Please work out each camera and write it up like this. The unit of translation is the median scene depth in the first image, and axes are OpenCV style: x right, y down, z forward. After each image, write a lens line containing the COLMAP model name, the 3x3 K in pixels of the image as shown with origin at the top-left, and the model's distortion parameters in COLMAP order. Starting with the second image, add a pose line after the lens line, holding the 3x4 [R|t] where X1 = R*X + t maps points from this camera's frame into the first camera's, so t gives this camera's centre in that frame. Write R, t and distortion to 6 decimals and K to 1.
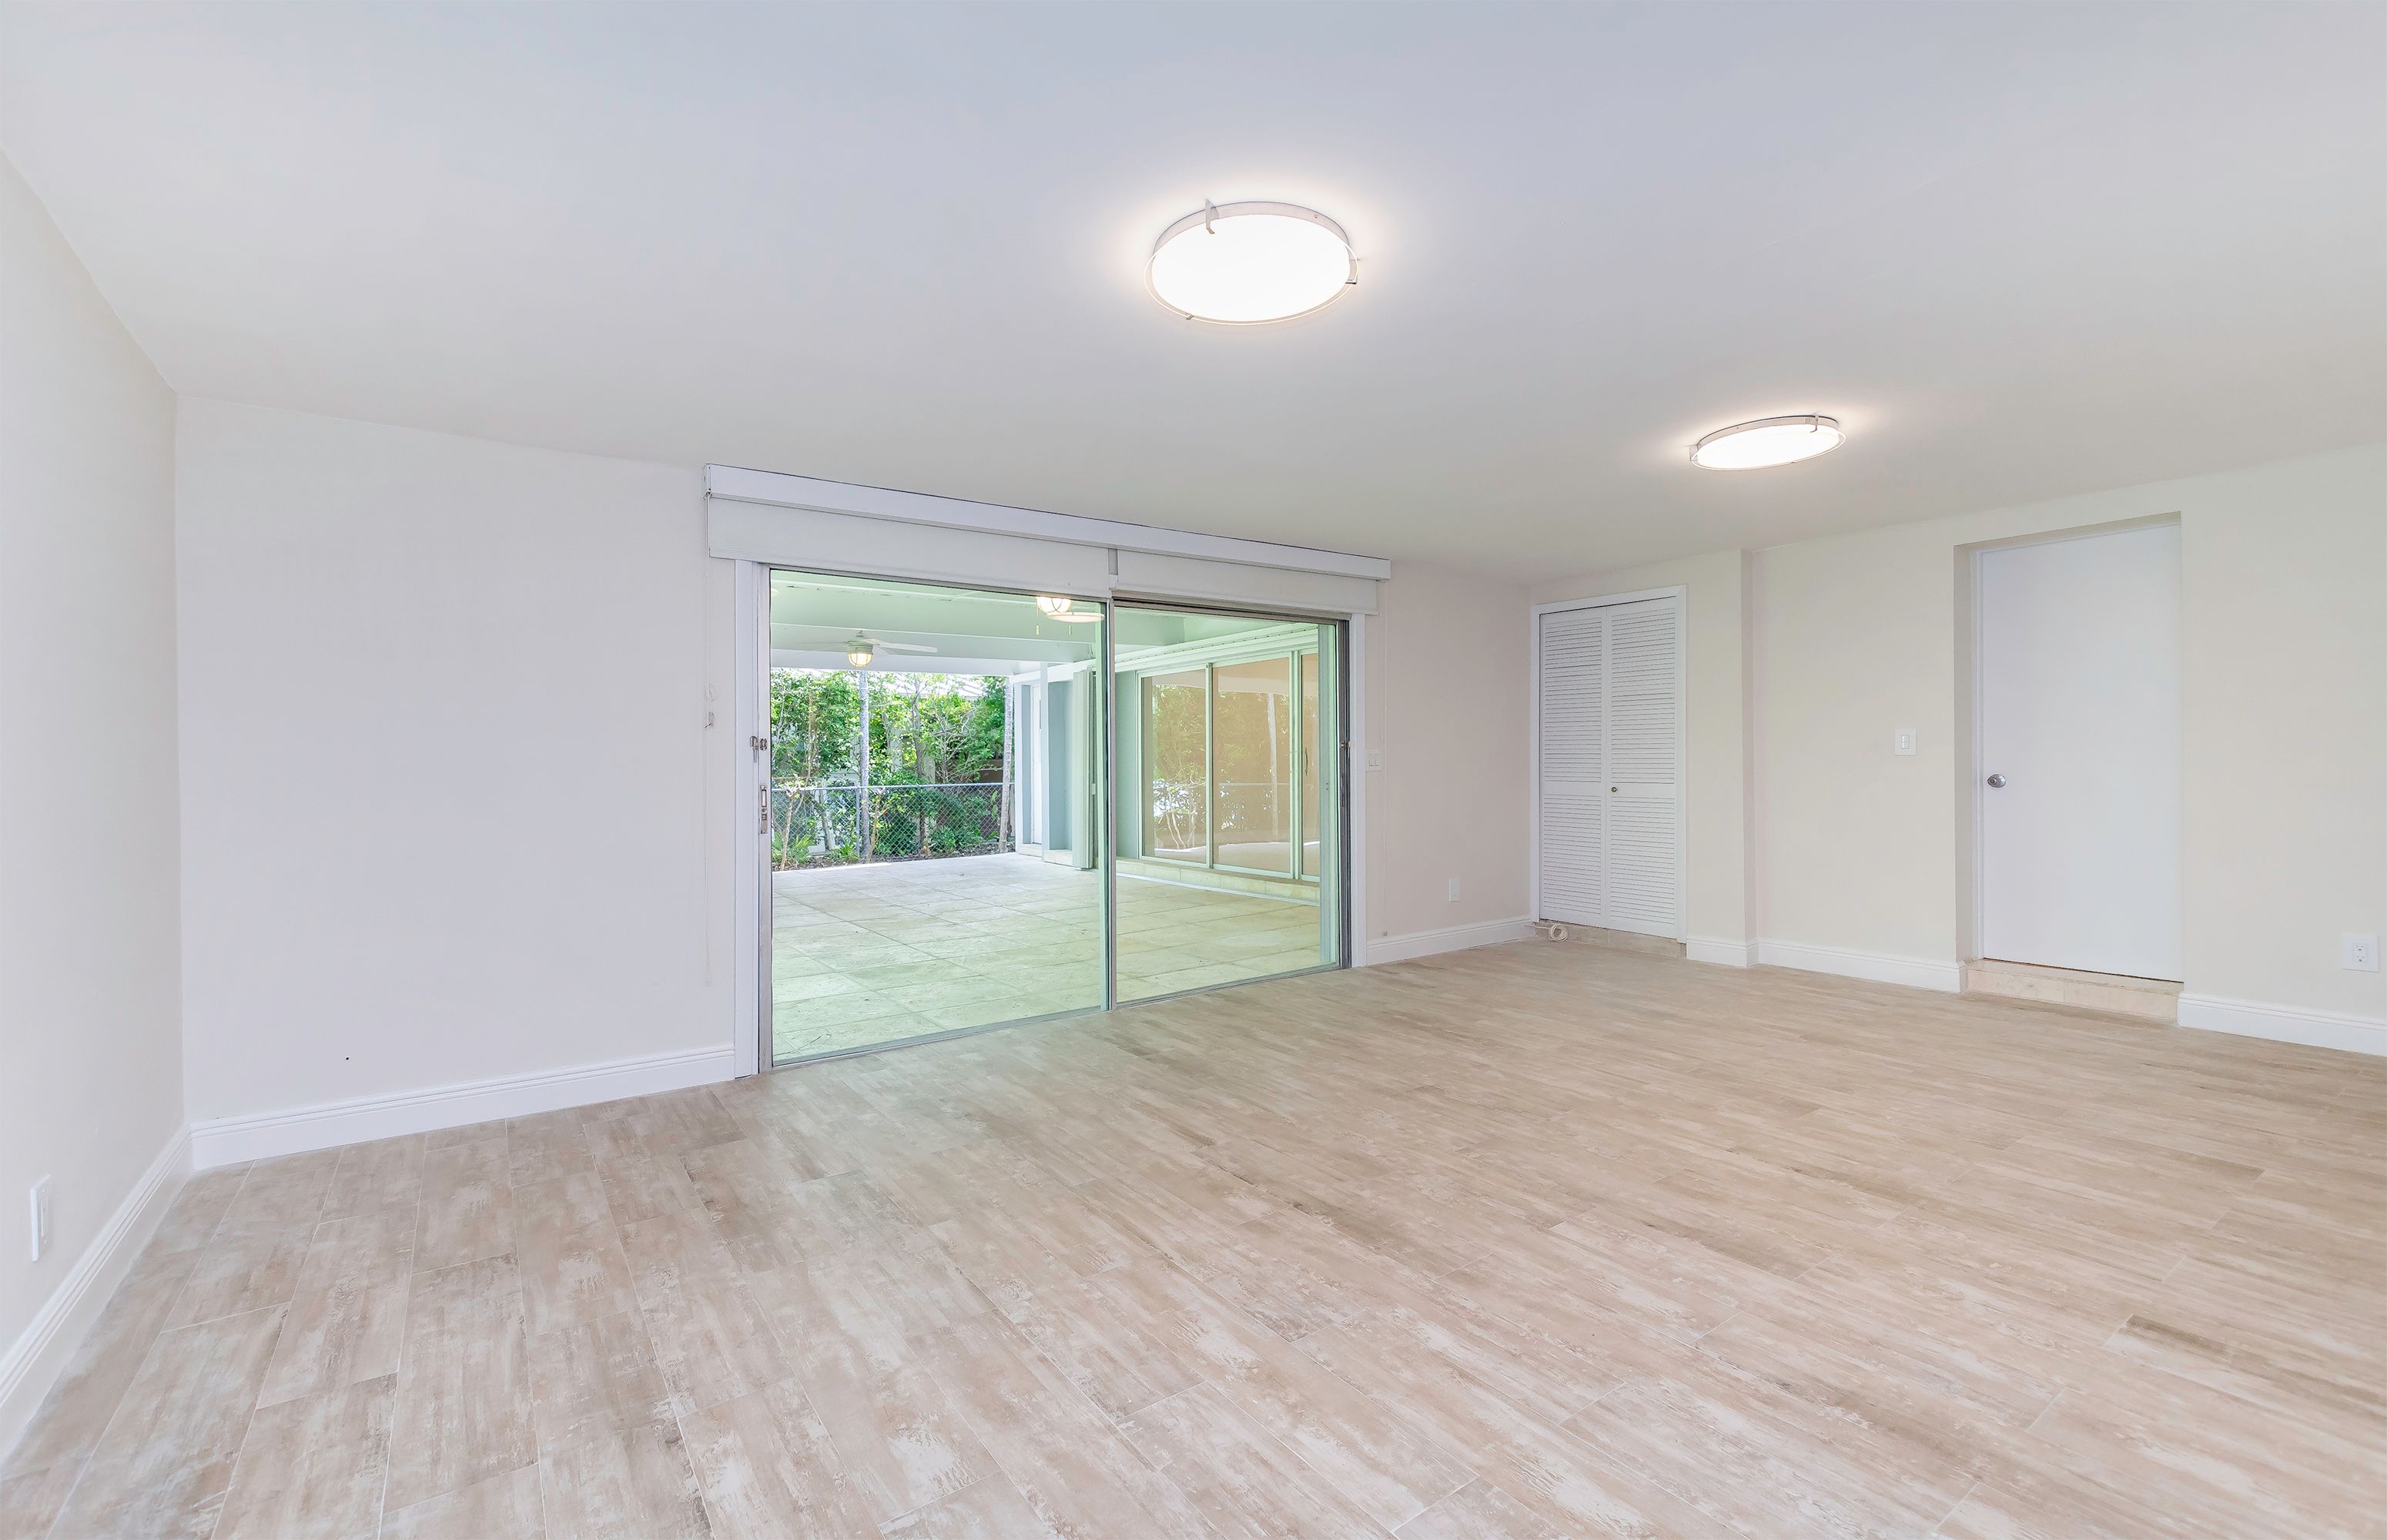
lens RADIAL K [[1010.7, 0, 1197.6], [0, 1010.7, 758.7], [0, 0, 1]] dist [0.001948, -0.002545]
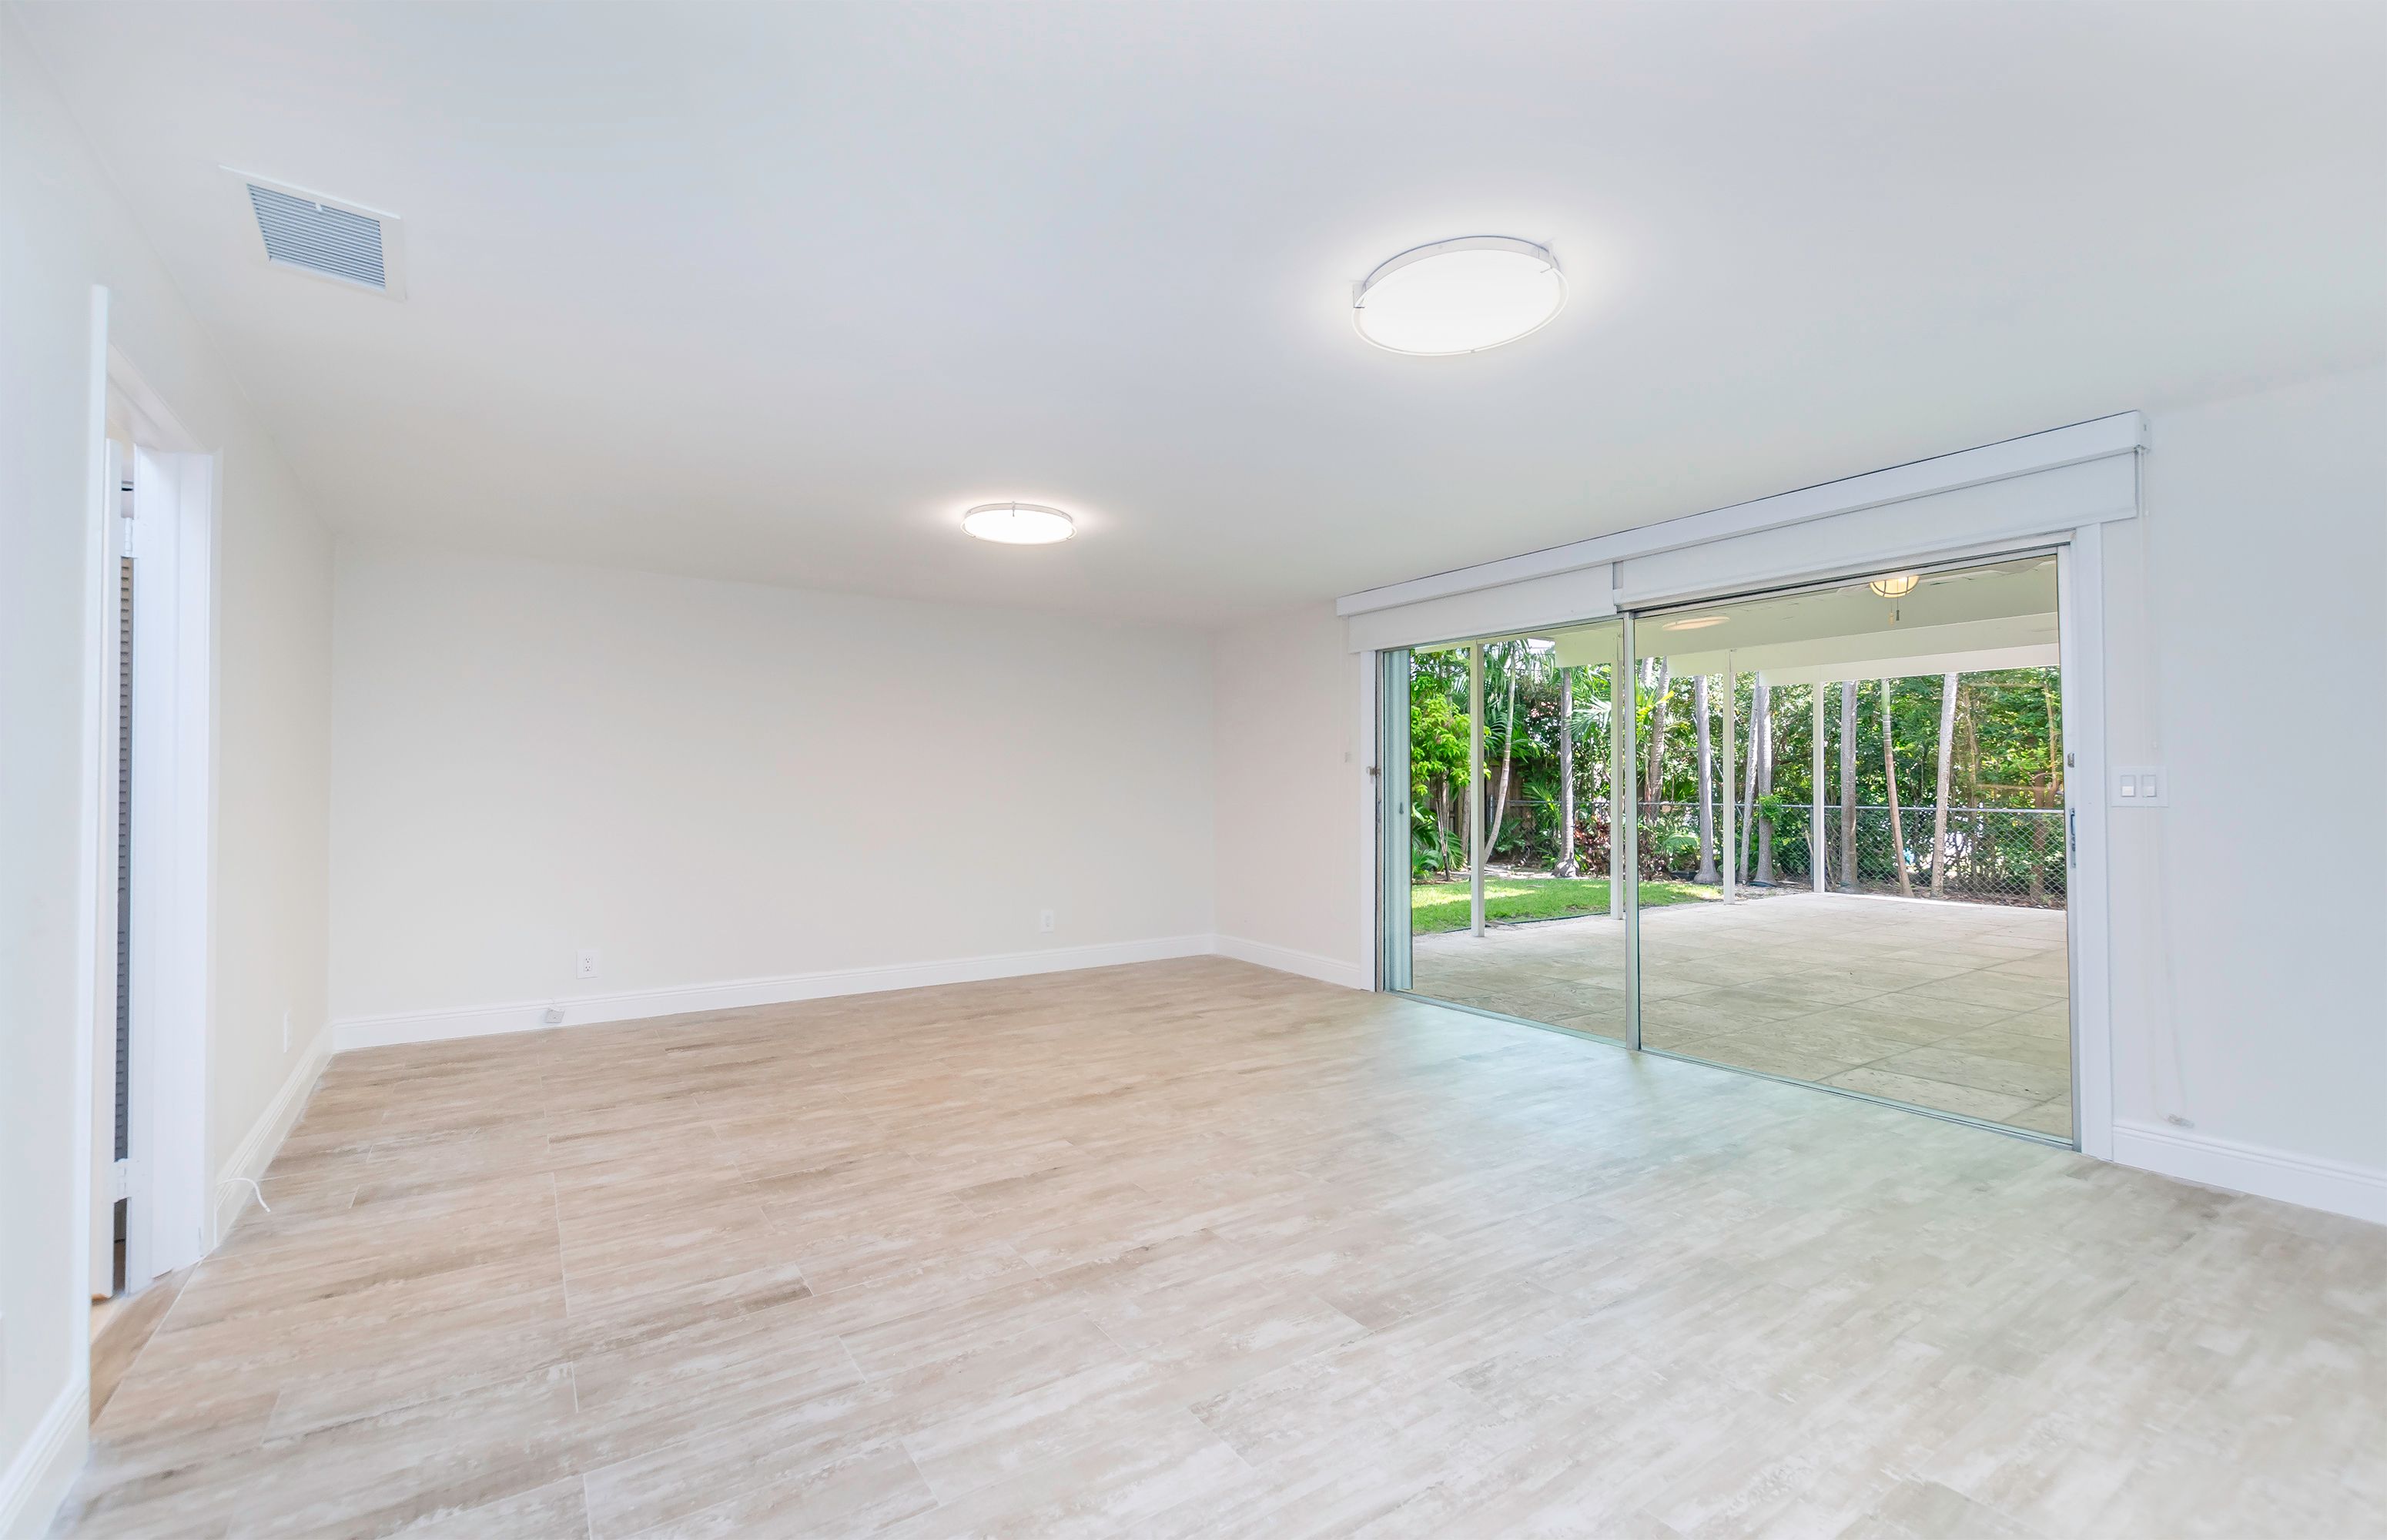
lens RADIAL K [[1010.7, 0, 1200.2], [0, 1010.7, 777.1], [0, 0, 1]] dist [0.001948, -0.002545]
pose [[-0.004267, 0.003323, -0.999985, 1.784725], [0.004997, 0.999982, 0.003302, -0.022743], [0.999978, -0.004983, -0.004284, 1.254205]]
